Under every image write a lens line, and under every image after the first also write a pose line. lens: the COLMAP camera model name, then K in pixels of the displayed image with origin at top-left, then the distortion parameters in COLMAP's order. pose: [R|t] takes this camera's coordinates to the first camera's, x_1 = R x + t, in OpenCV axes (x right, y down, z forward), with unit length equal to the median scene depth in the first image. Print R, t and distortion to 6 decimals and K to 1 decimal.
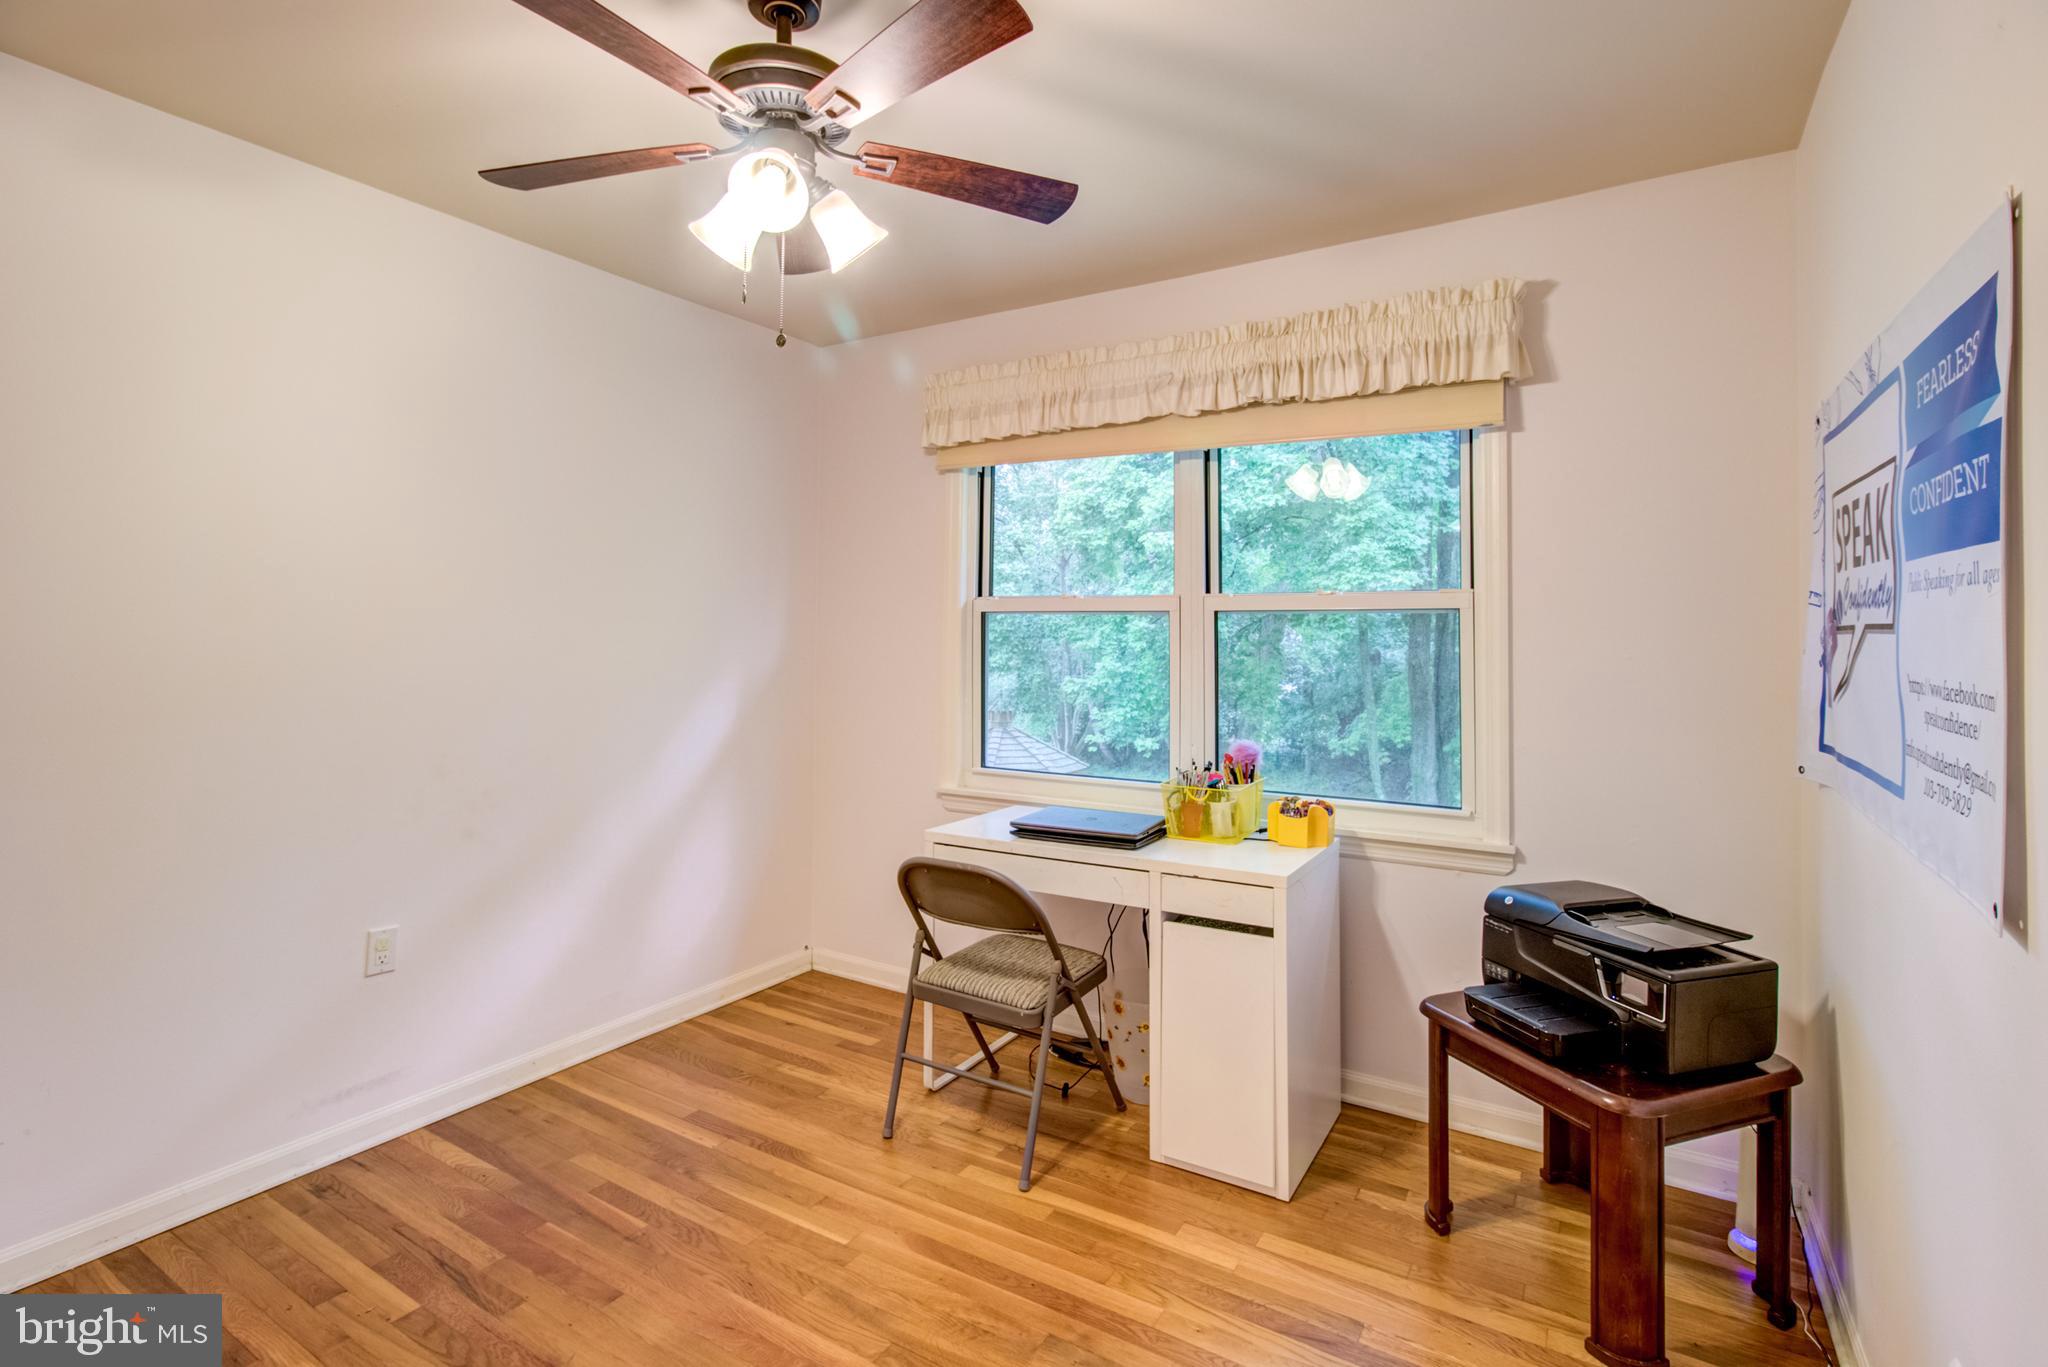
lens RADIAL K [[980.9, 0, 1027.2], [0, 980.9, 590.9], [0, 0, 1]] dist [0.001634, -0.000501]
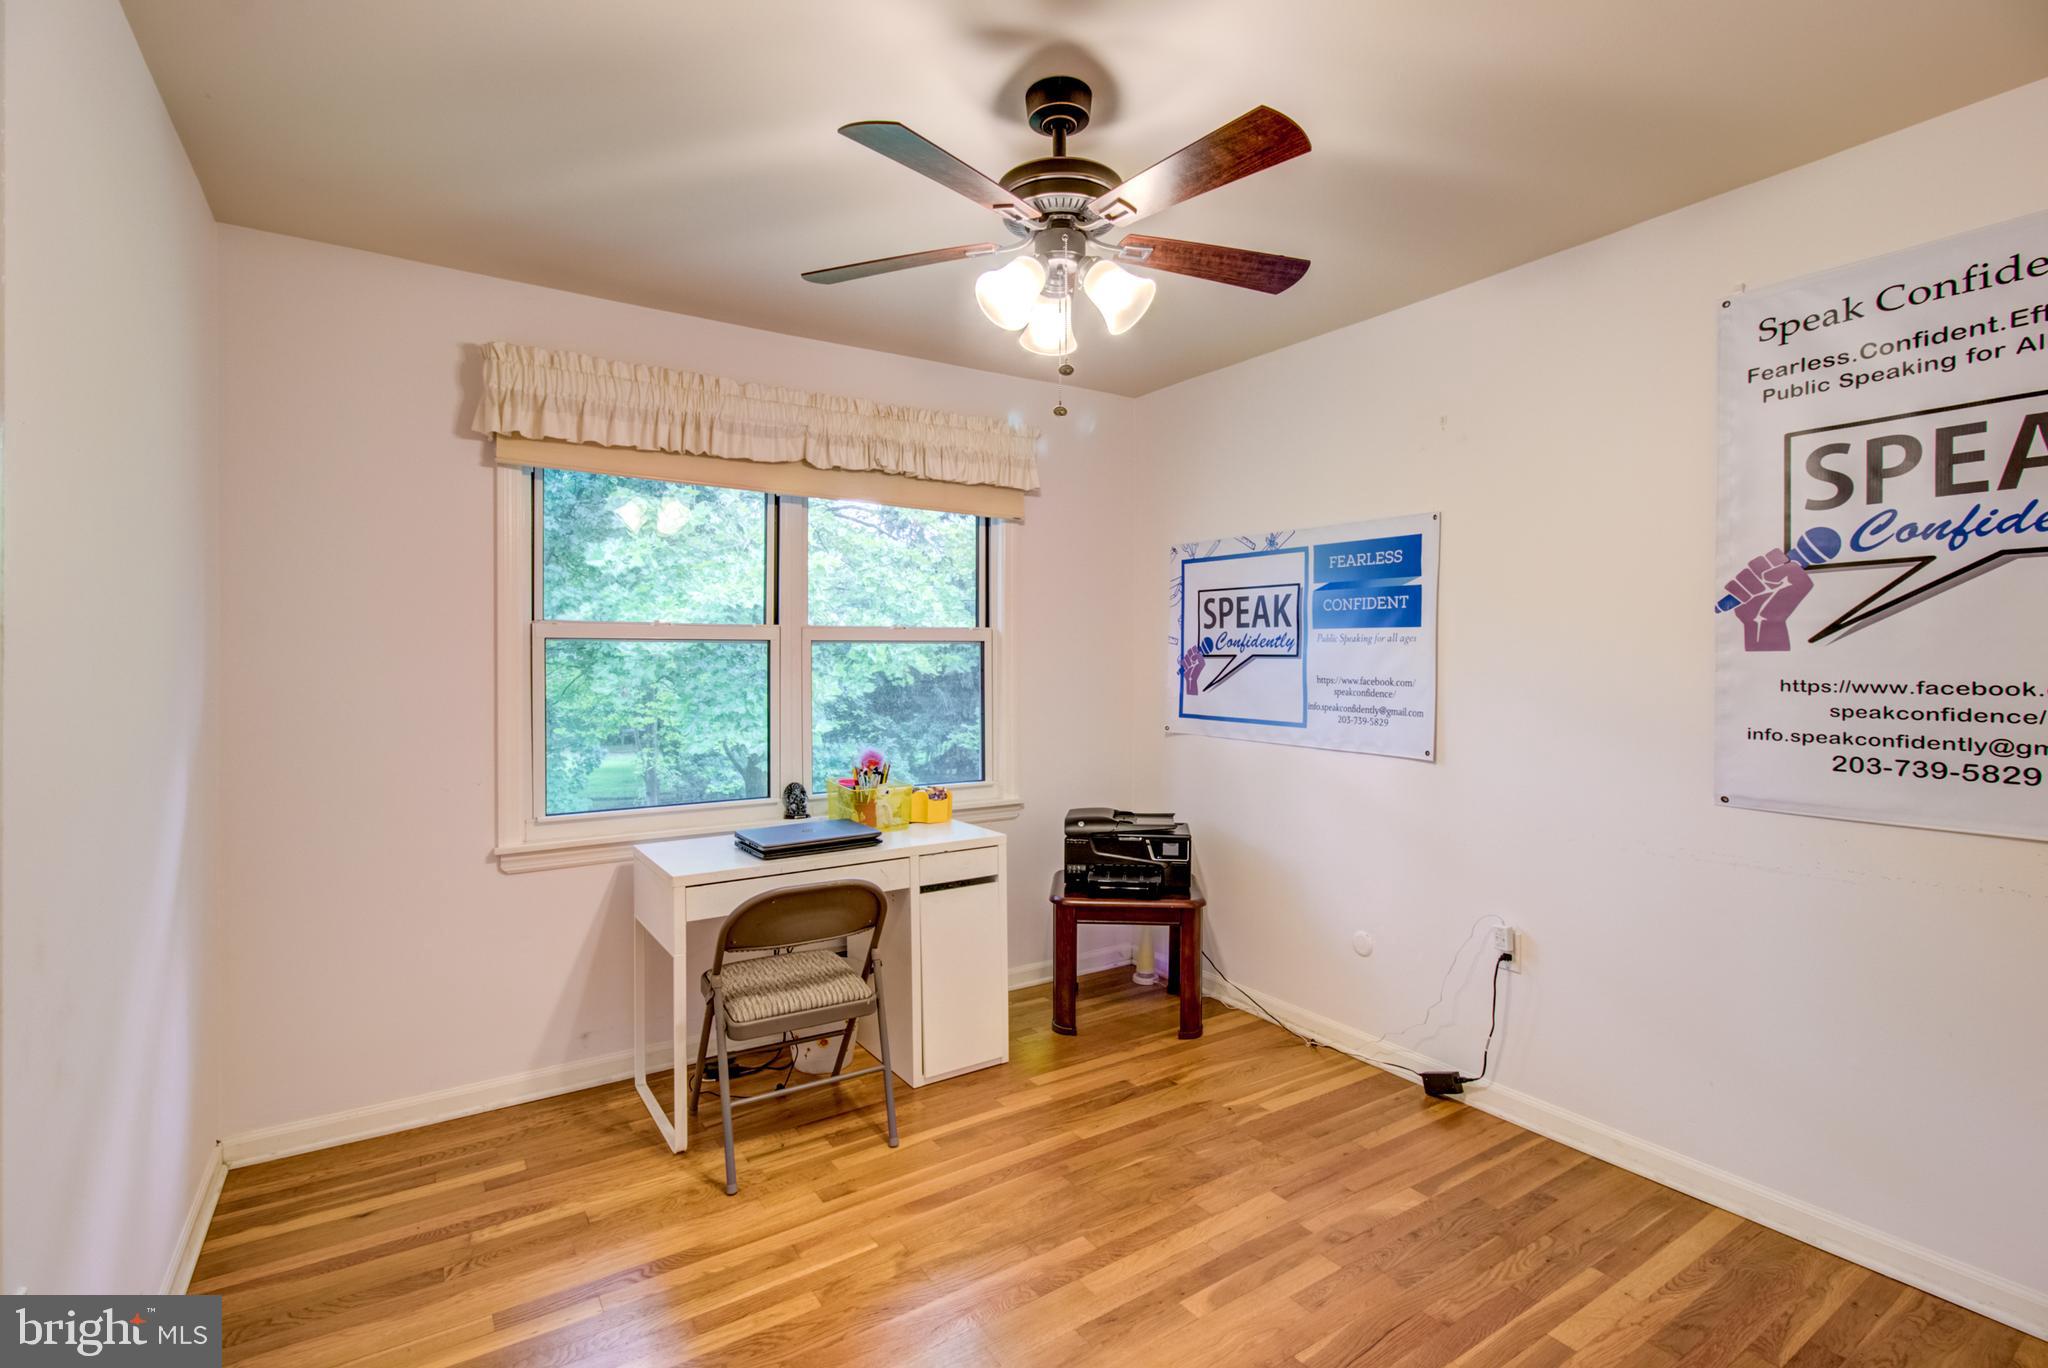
lens RADIAL K [[959.3, 0, 1031.9], [0, 959.3, 642.7], [0, 0, 1]] dist [-0.032304, 0.022126]
pose [[0.414091, 0.002786, 0.910231, -0.961655], [-0.036422, 0.999245, 0.013511, -0.002010], [-0.909506, -0.038748, 0.413880, 0.415127]]
